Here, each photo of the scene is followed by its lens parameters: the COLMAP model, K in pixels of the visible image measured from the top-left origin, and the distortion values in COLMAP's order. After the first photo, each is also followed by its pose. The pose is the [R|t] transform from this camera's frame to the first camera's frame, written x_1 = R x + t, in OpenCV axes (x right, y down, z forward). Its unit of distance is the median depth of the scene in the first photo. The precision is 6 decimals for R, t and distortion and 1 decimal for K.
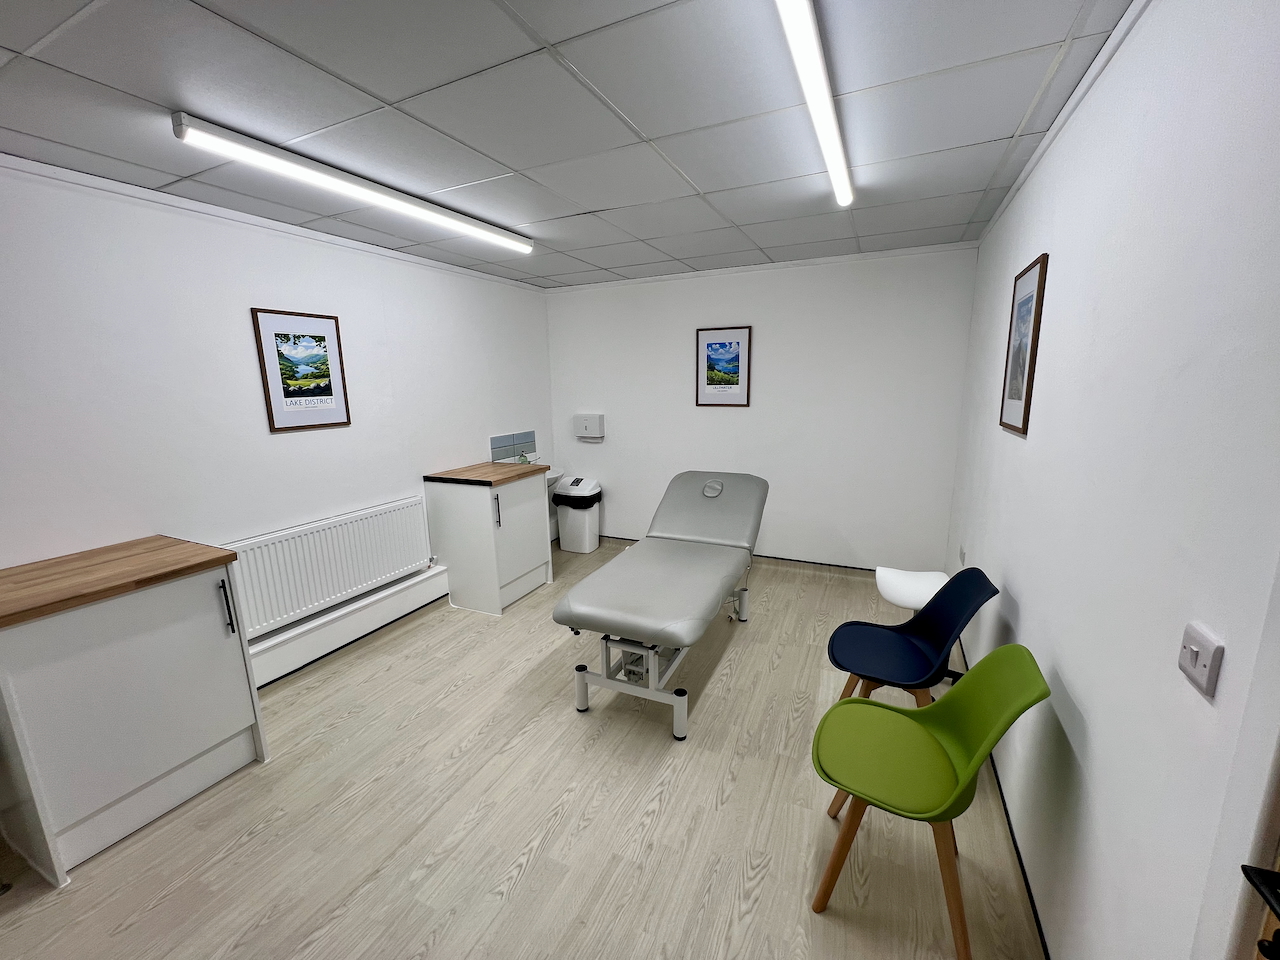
lens RADIAL K [[512.7, 0, 647.5], [0, 512.7, 478.9], [0, 0, 1]] dist [-0.004159, 0.000994]
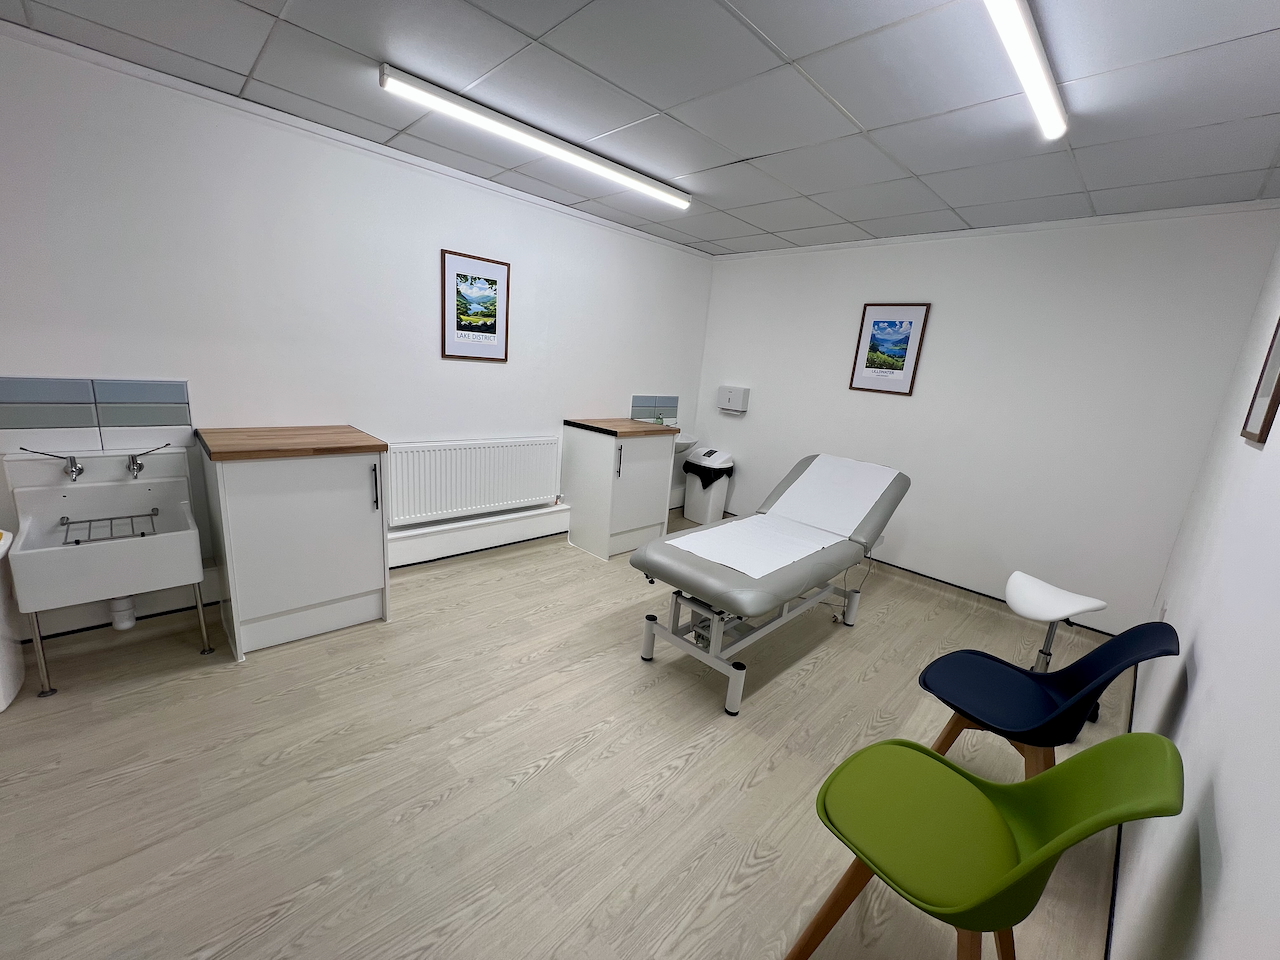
lens RADIAL K [[512.7, 0, 641.6], [0, 512.7, 478.0], [0, 0, 1]] dist [-0.004159, 0.000994]
pose [[0.932477, 0.172712, -0.317265, 0.129565], [-0.164915, 0.984963, 0.051490, 0.051551], [0.321387, 0.004309, 0.946938, 0.040103]]
